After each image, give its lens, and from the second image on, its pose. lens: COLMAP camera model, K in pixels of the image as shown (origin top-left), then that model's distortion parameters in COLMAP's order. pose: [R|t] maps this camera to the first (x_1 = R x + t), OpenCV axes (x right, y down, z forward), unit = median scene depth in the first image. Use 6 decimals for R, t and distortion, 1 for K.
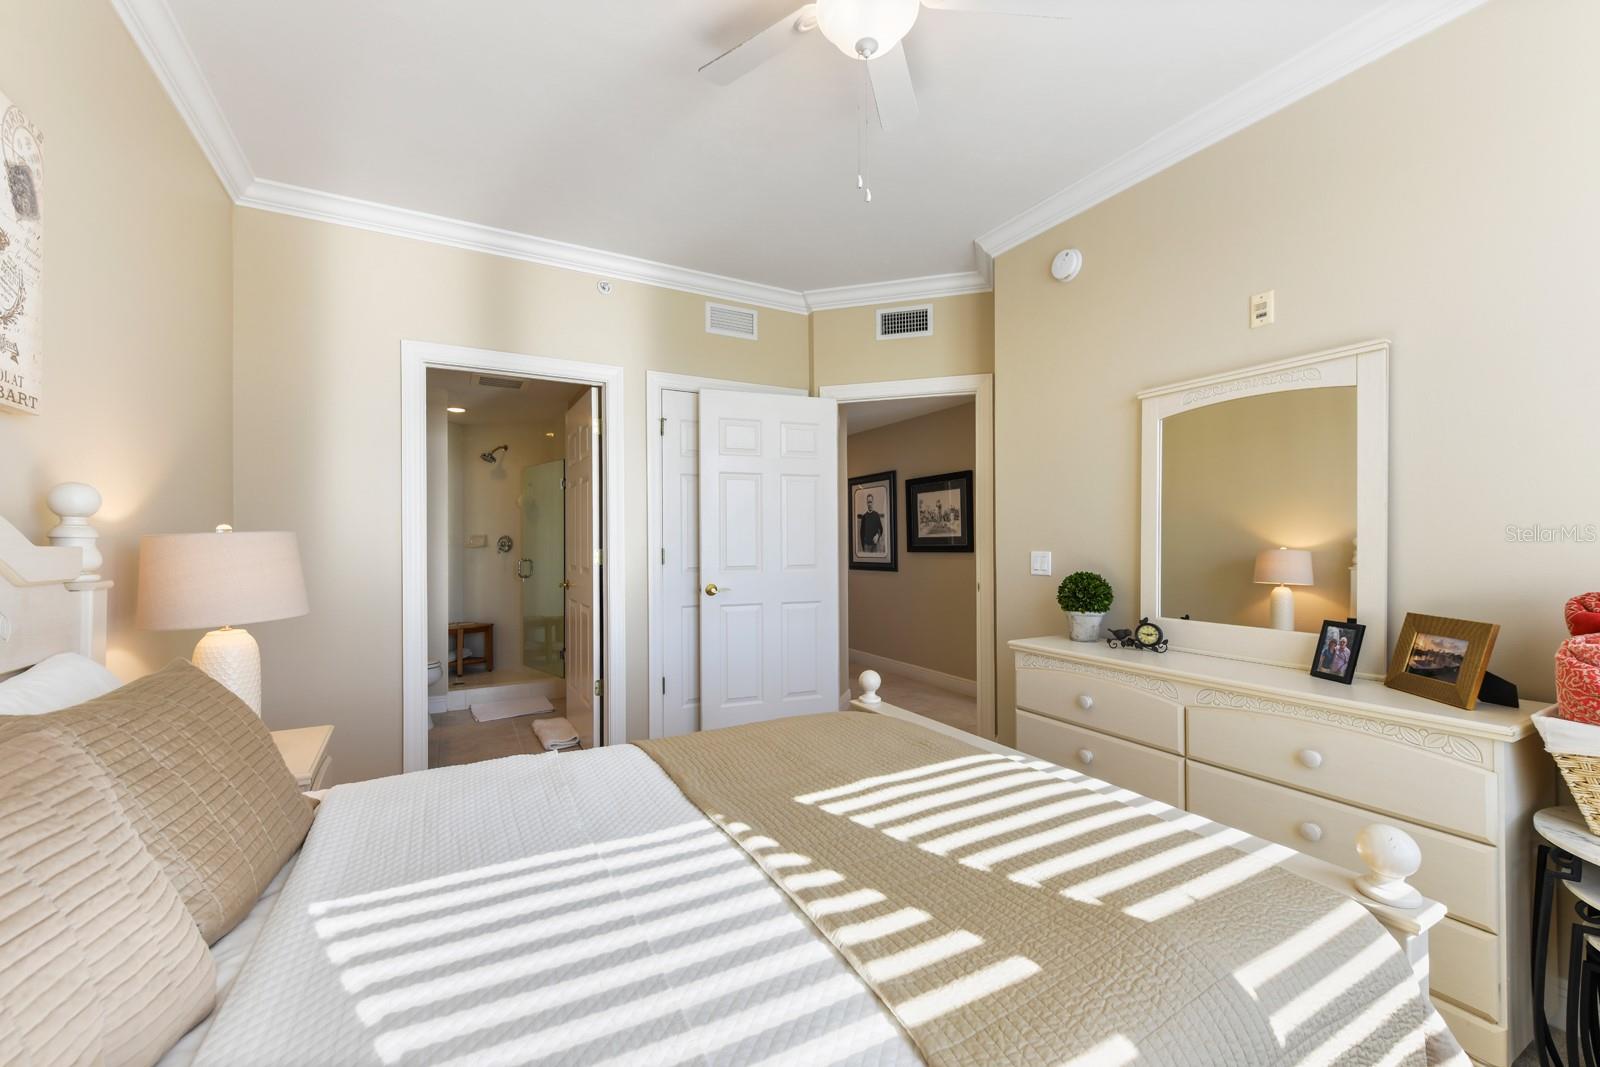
lens RADIAL K [[635.0, 0, 791.5], [0, 635.0, 543.5], [0, 0, 1]] dist [0.009388, -0.001253]
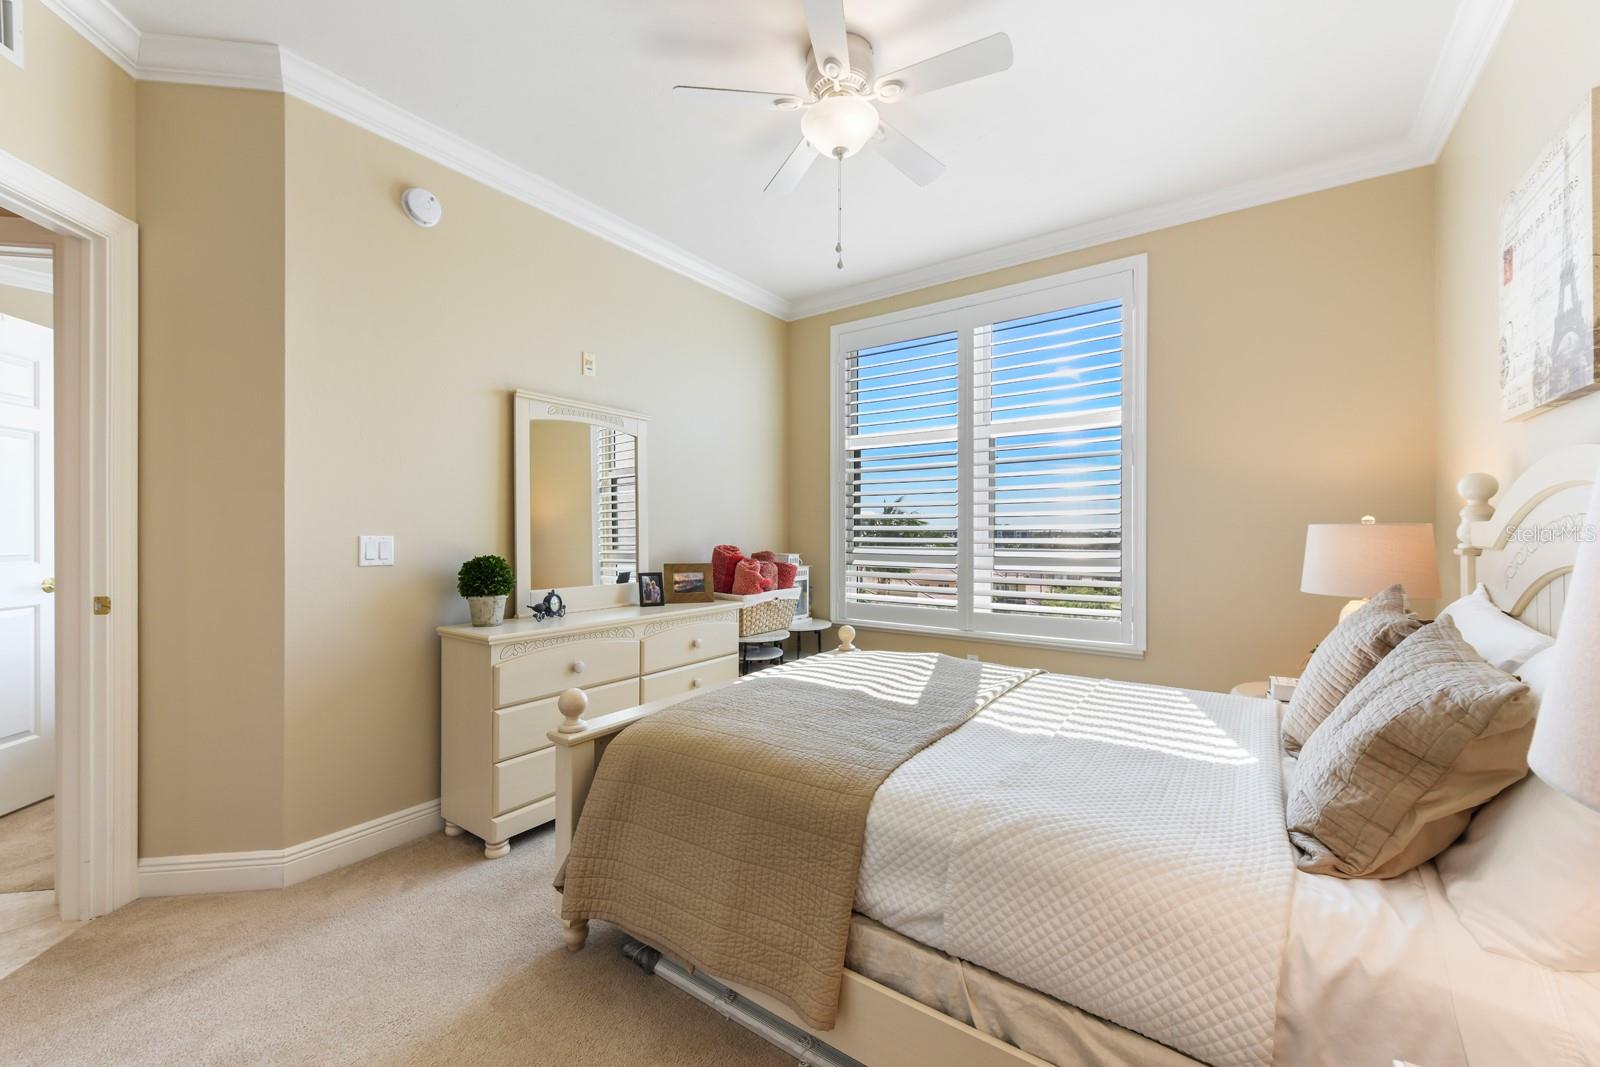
lens RADIAL K [[635.0, 0, 799.2], [0, 635.0, 530.7], [0, 0, 1]] dist [0.009388, -0.001253]
pose [[-0.438129, 0.004862, 0.898899, -0.709034], [0.001282, 0.999988, -0.004784, 0.014207], [-0.898911, -0.000944, -0.438130, 1.126944]]
